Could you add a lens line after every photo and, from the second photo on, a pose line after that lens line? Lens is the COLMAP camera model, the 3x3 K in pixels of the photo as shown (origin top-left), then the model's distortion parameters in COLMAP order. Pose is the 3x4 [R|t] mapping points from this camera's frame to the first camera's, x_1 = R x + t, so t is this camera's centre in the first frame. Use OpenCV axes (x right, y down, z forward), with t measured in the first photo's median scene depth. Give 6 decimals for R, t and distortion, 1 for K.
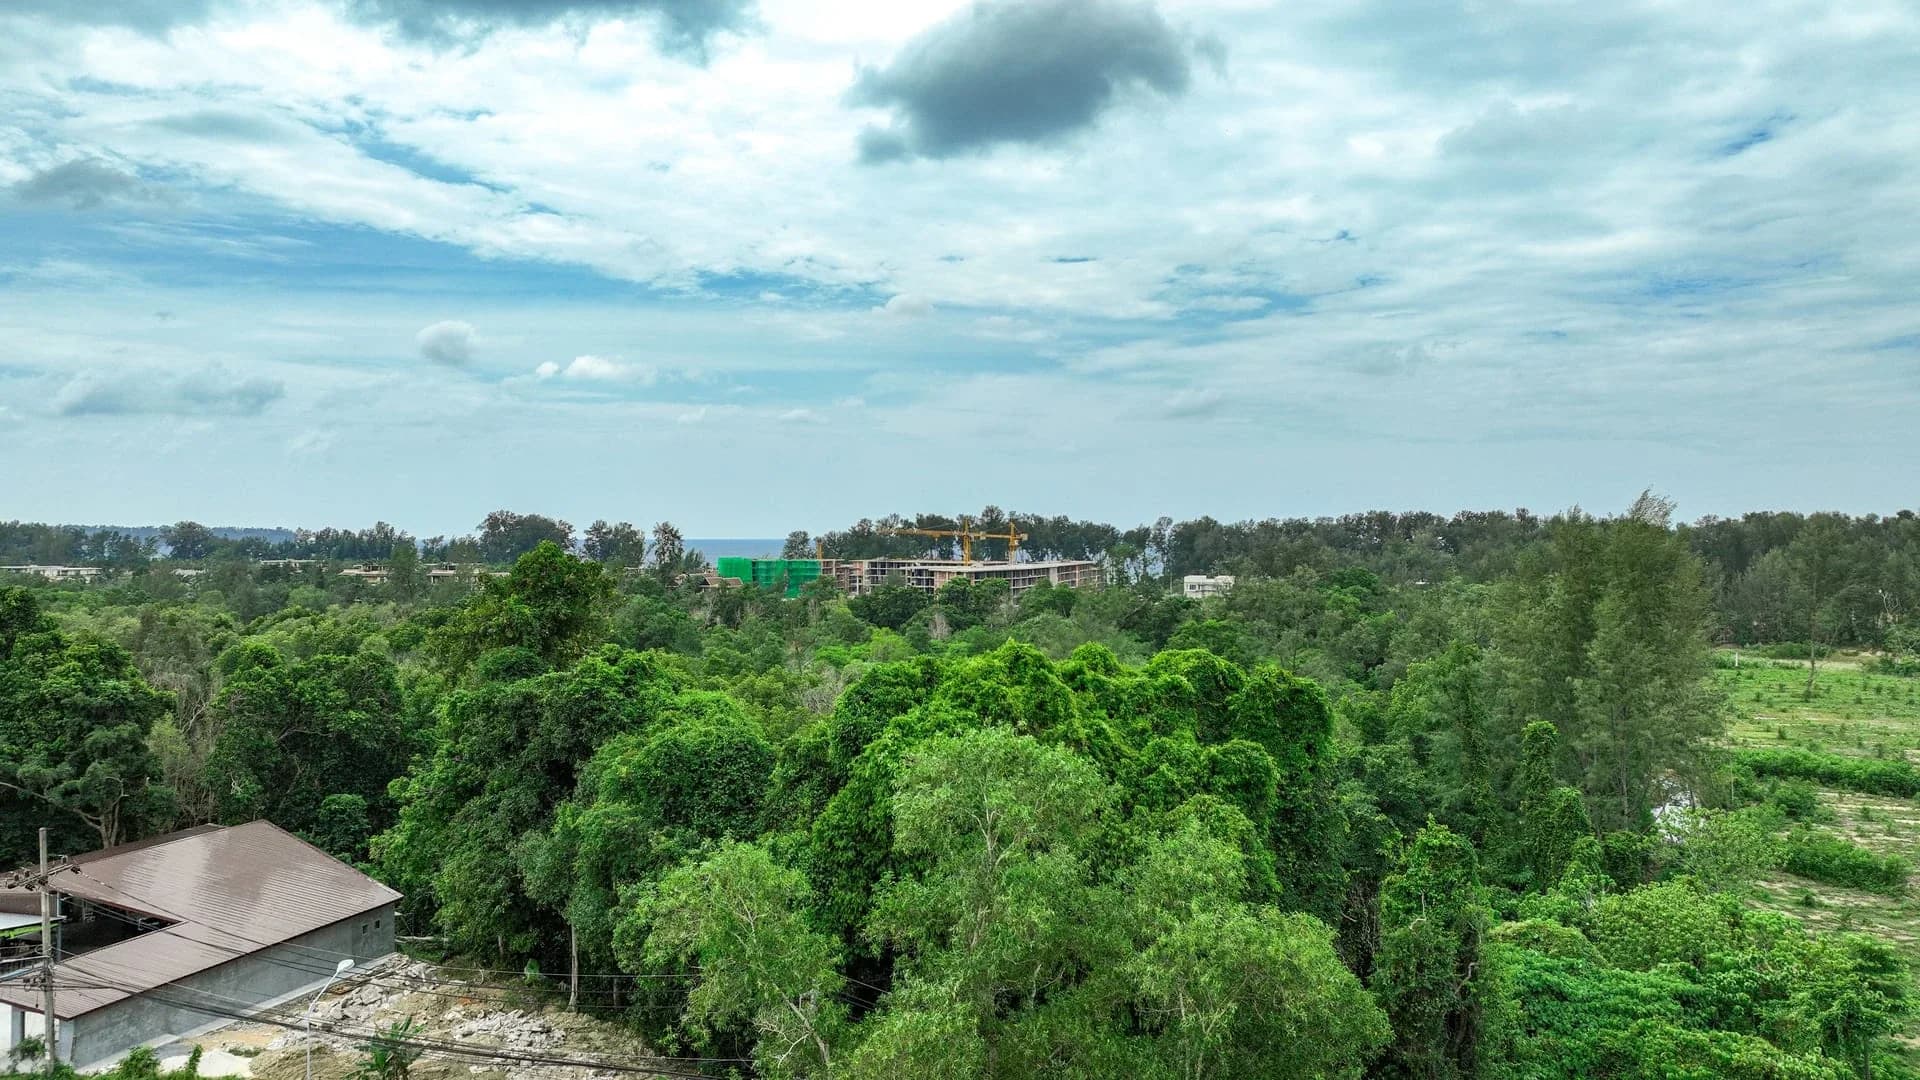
lens RADIAL K [[1340.0, 0, 956.5], [0, 1340.0, 551.0], [0, 0, 1]] dist [0.001559, 0.012880]
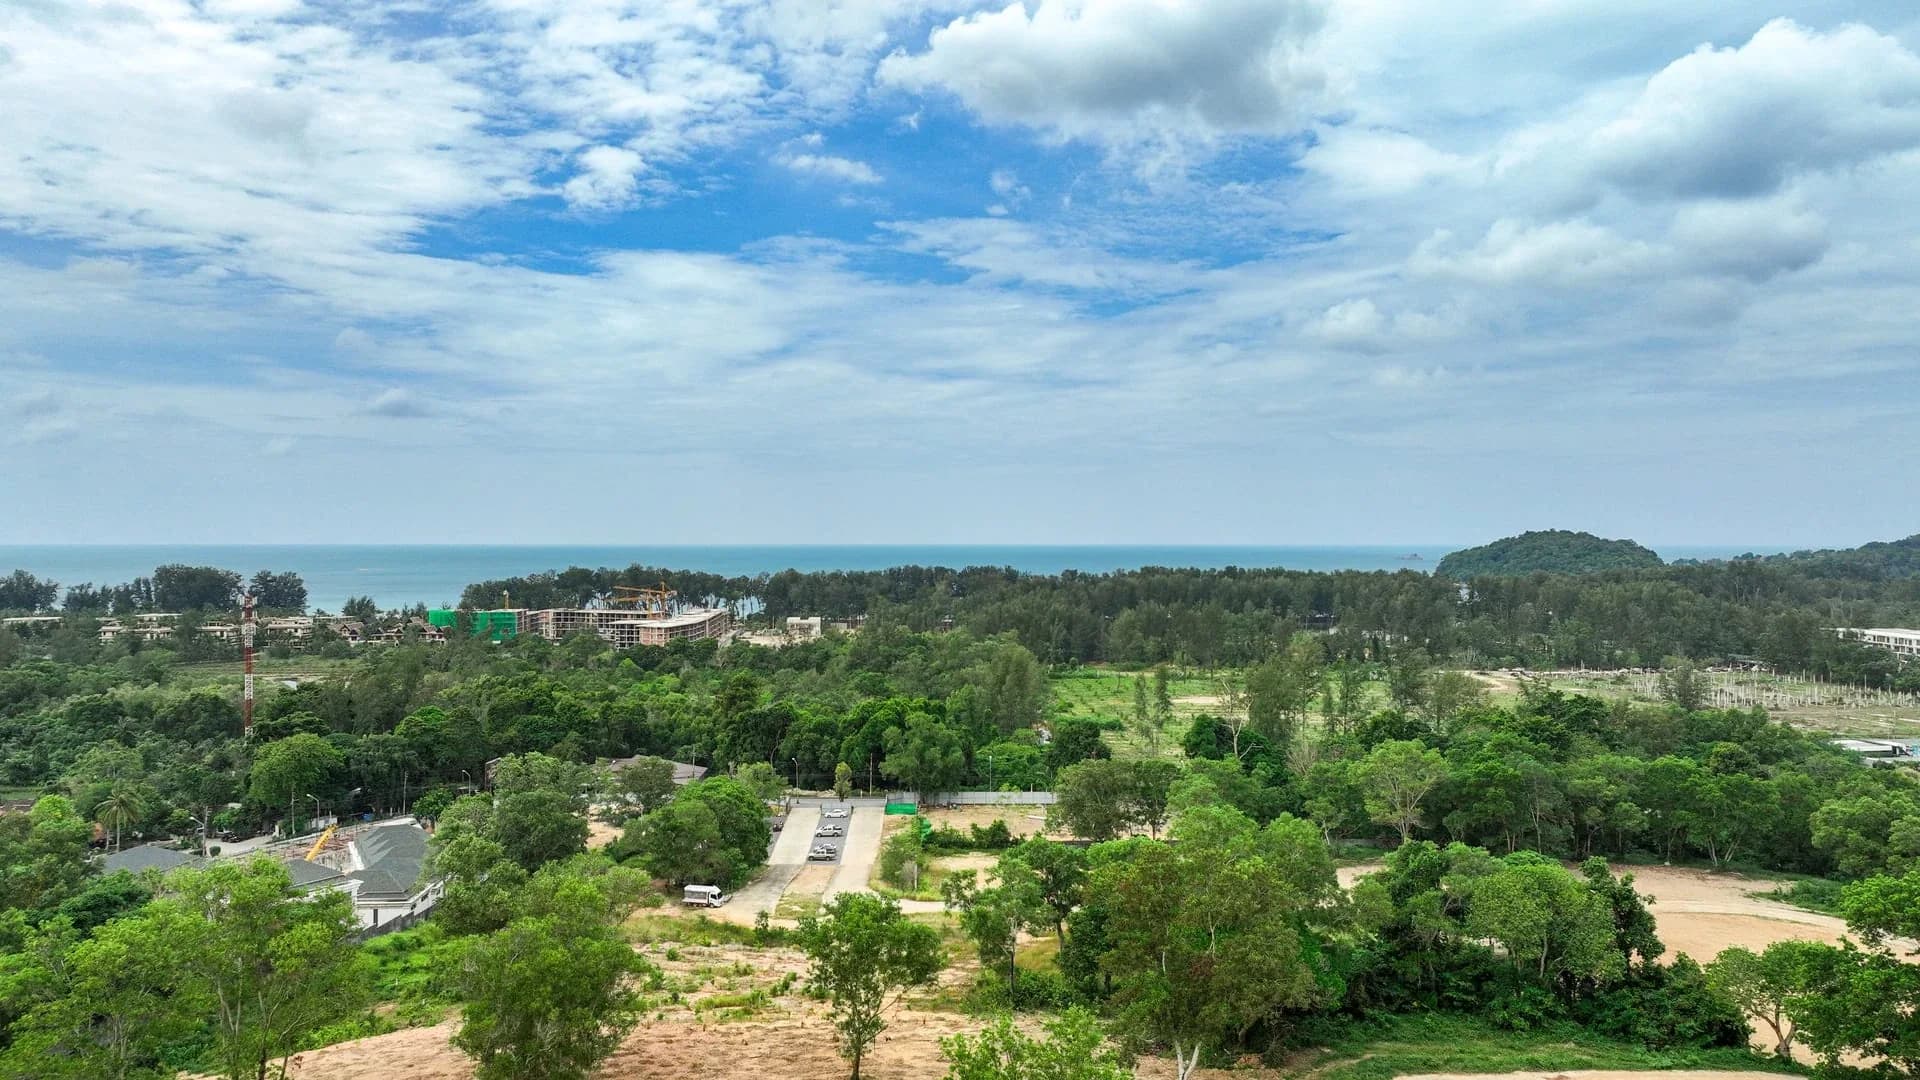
lens RADIAL K [[1340.0, 0, 958.7], [0, 1340.0, 547.0], [0, 0, 1]] dist [0.001559, 0.012880]
pose [[0.937984, -0.002424, 0.346671, -0.129515], [0.004166, 0.999982, -0.004281, -0.042685], [-0.346654, 0.005460, 0.937977, -0.342962]]
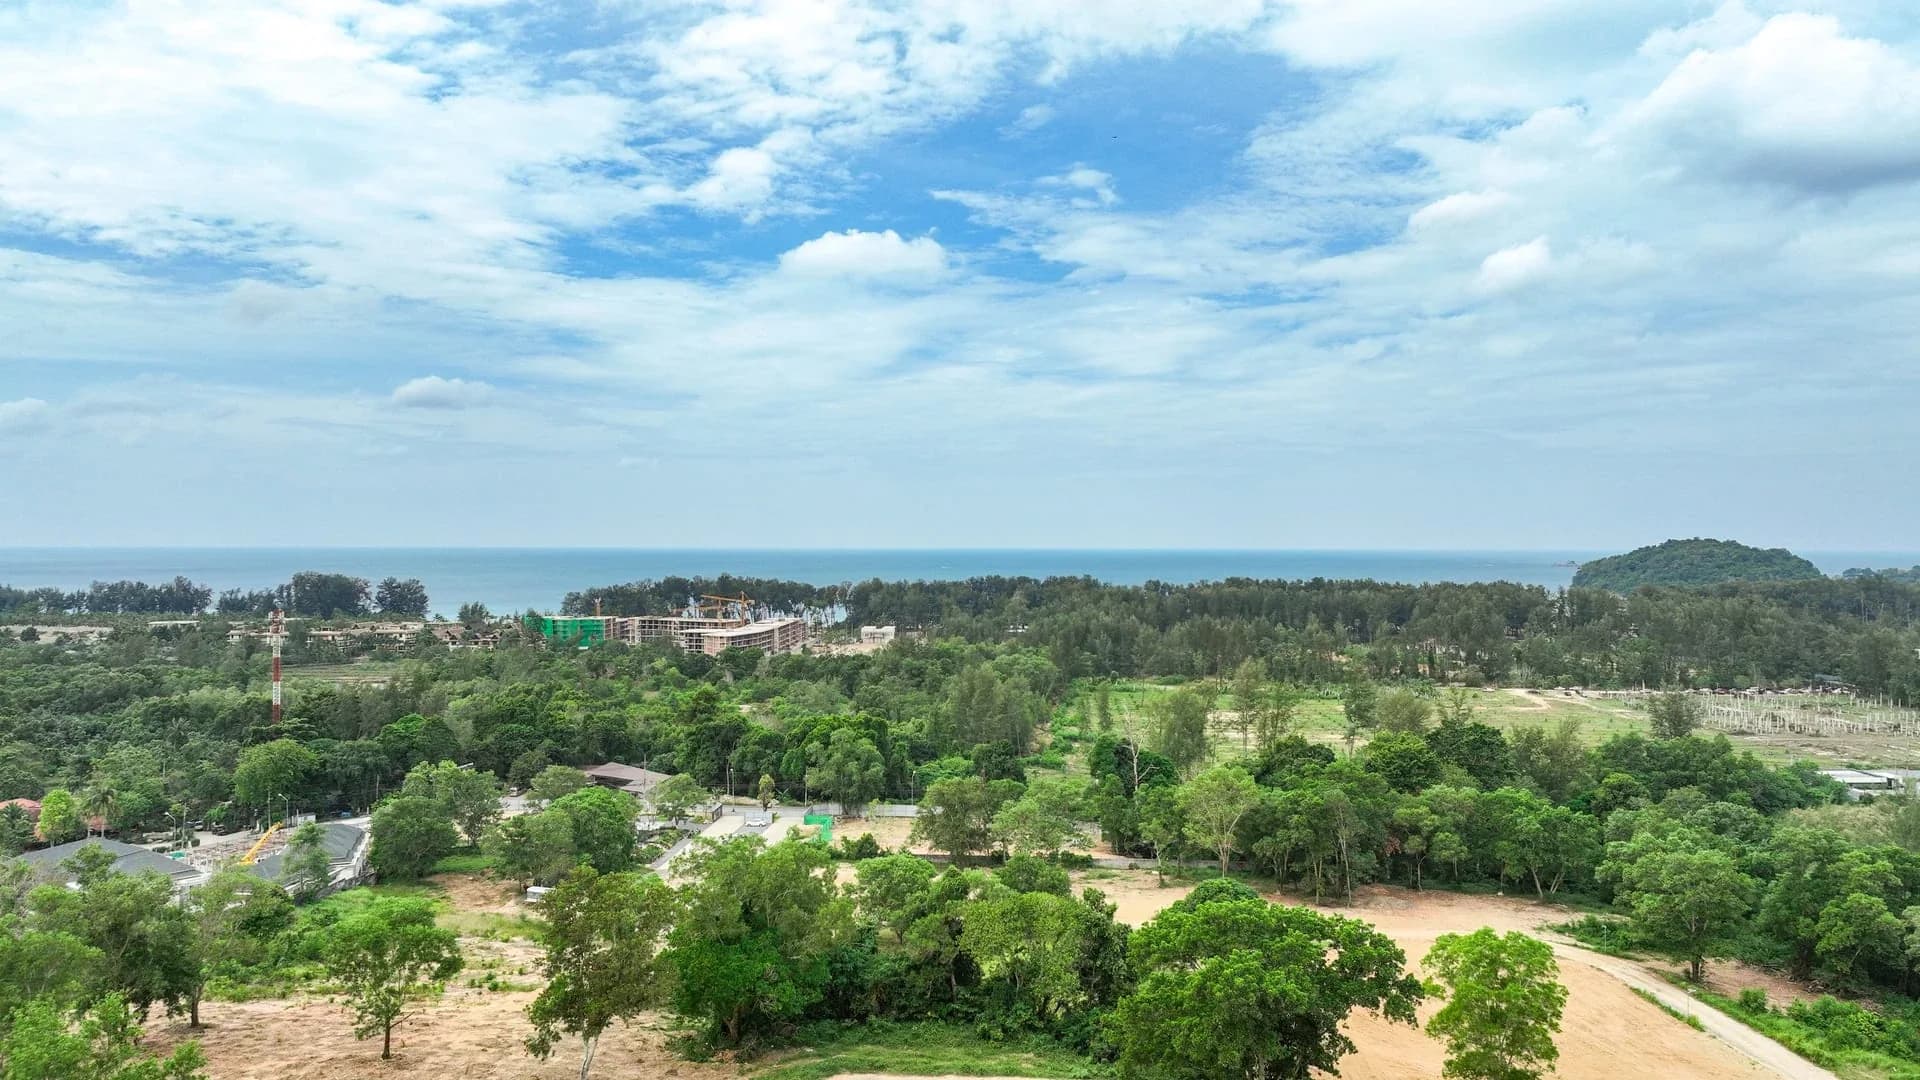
lens RADIAL K [[1340.0, 0, 959.3], [0, 1340.0, 555.2], [0, 0, 1]] dist [0.001559, 0.012880]
pose [[0.970847, -0.001054, 0.239697, -0.066005], [0.001416, 0.999998, -0.001340, -0.049231], [-0.239695, 0.001640, 0.970847, -0.383828]]
